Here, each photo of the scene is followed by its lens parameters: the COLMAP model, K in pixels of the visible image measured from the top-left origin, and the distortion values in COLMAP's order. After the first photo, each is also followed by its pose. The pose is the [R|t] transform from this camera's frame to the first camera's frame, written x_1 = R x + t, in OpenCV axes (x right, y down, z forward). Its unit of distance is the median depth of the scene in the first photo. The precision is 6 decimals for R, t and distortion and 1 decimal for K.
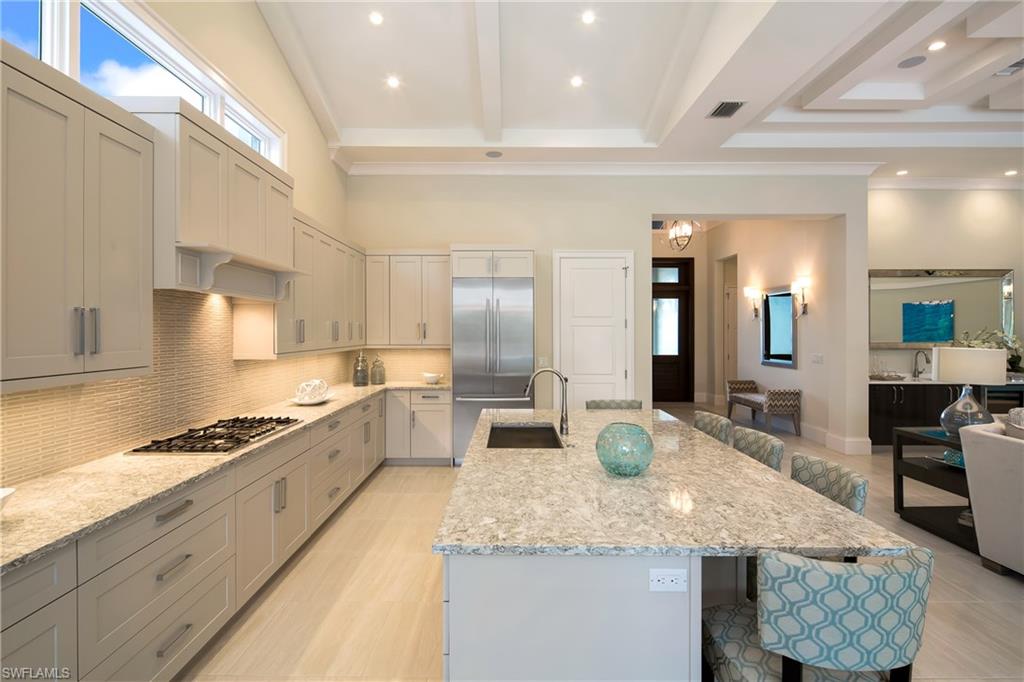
lens RADIAL K [[493.7, 0, 512.6], [0, 493.7, 332.5], [0, 0, 1]] dist [0.004152, 0.000475]
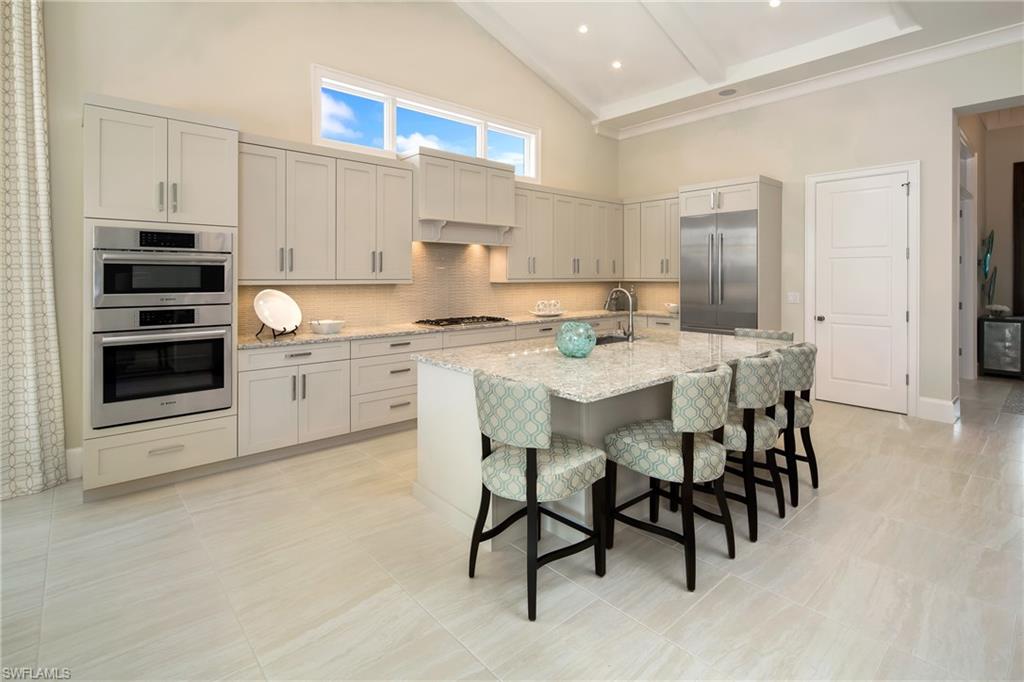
lens RADIAL K [[493.7, 0, 510.2], [0, 493.7, 278.8], [0, 0, 1]] dist [0.004152, 0.000475]
pose [[0.668201, 0.002646, -0.743977, 0.423130], [-0.001397, 0.999996, 0.002302, 0.024097], [0.743980, -0.000499, 0.668202, -0.022460]]
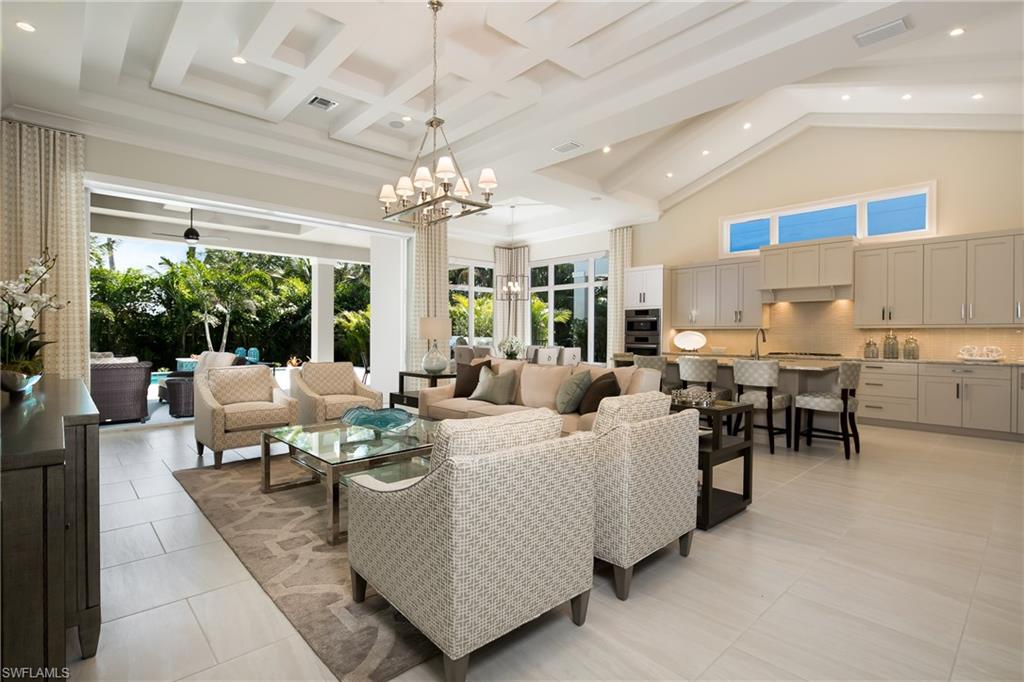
lens RADIAL K [[493.7, 0, 509.1], [0, 493.7, 338.2], [0, 0, 1]] dist [0.004152, 0.000475]
pose [[-0.738801, -0.000806, -0.673923, 1.142180], [-0.008491, 0.999931, 0.008112, 0.055293], [0.673870, 0.011715, -0.738757, 0.947023]]
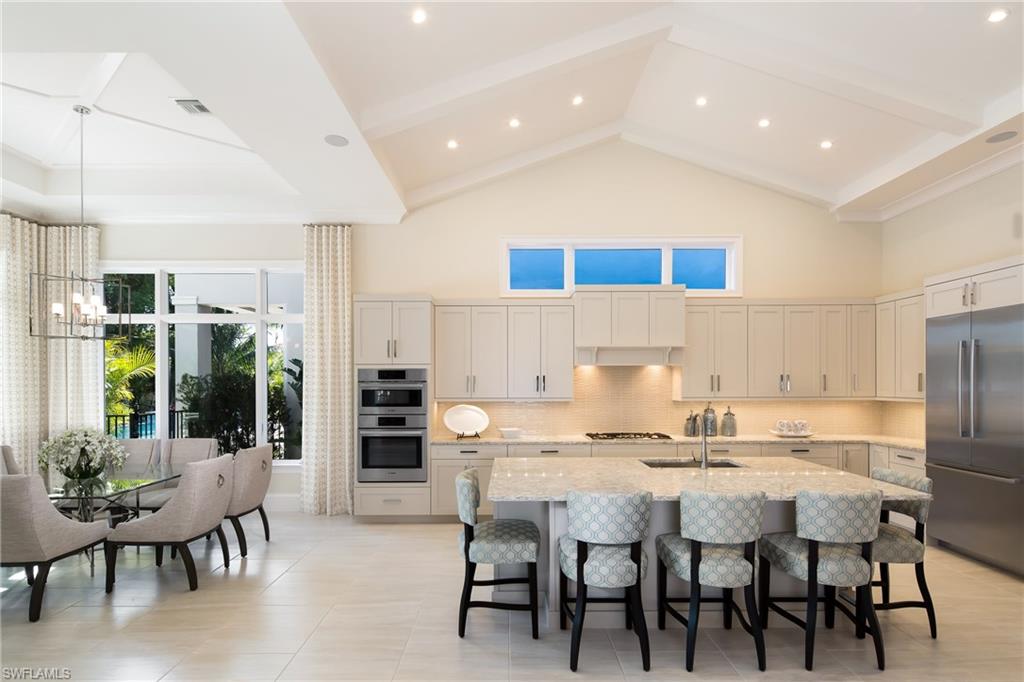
lens RADIAL K [[493.7, 0, 511.5], [0, 493.7, 386.9], [0, 0, 1]] dist [0.004152, 0.000475]
pose [[0.003330, 0.012030, -0.999922, 0.674826], [0.000860, 0.999927, 0.012033, -0.006107], [0.999994, -0.000900, 0.003320, 0.280808]]
